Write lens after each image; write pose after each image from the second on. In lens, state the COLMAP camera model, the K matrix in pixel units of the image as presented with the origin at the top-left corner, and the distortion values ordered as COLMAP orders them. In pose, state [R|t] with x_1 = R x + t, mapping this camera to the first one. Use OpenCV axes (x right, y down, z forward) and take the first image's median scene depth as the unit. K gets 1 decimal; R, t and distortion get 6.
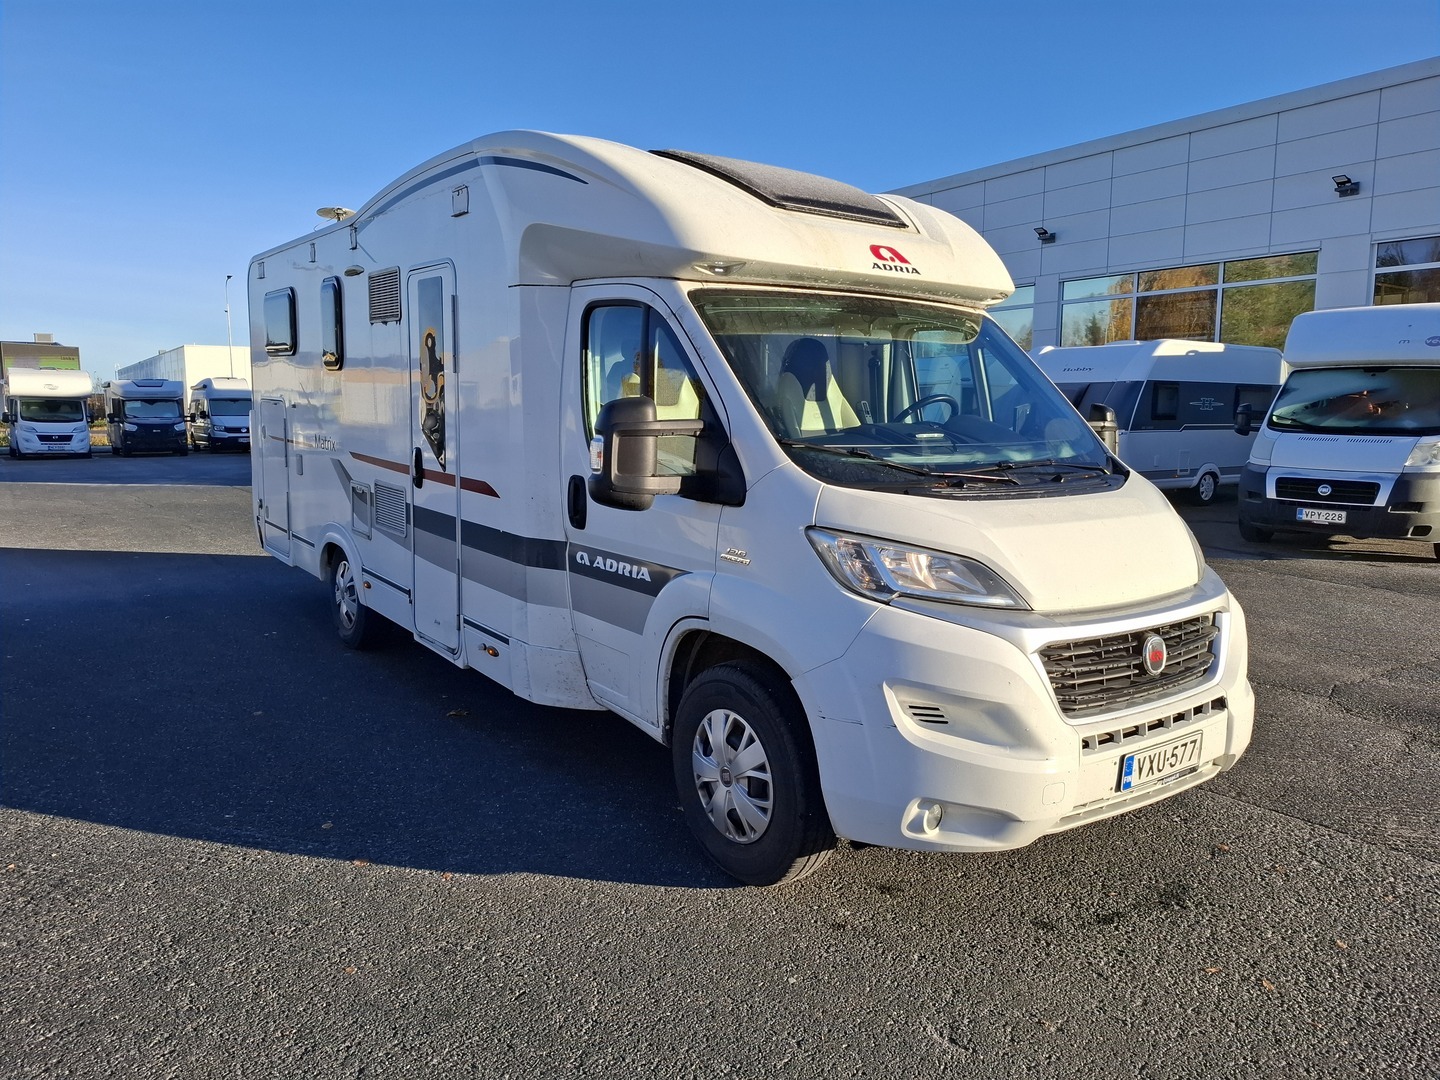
lens RADIAL K [[1008.5, 0, 718.8], [0, 1008.5, 535.5], [0, 0, 1]] dist [0.010206, -0.016604]
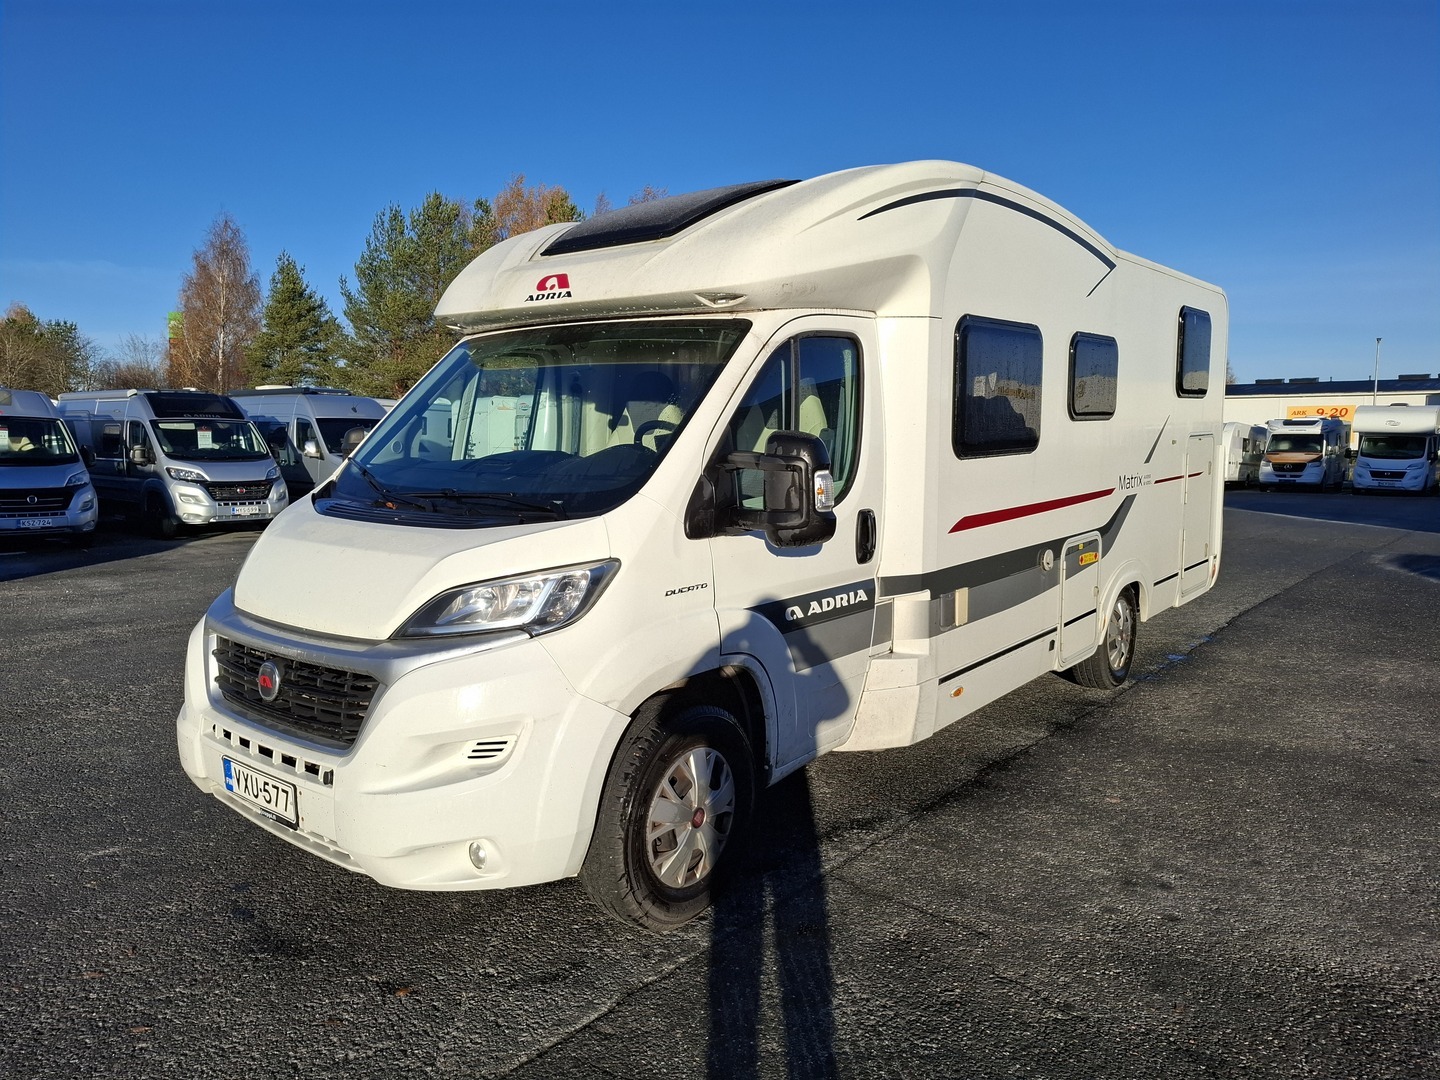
lens RADIAL K [[1008.5, 0, 720.4], [0, 1008.5, 544.6], [0, 0, 1]] dist [0.010206, -0.016604]
pose [[0.287421, 0.098709, -0.952704, 0.495345], [-0.124960, 0.990038, 0.064878, -0.043085], [0.949618, 0.100402, 0.296893, 0.363182]]
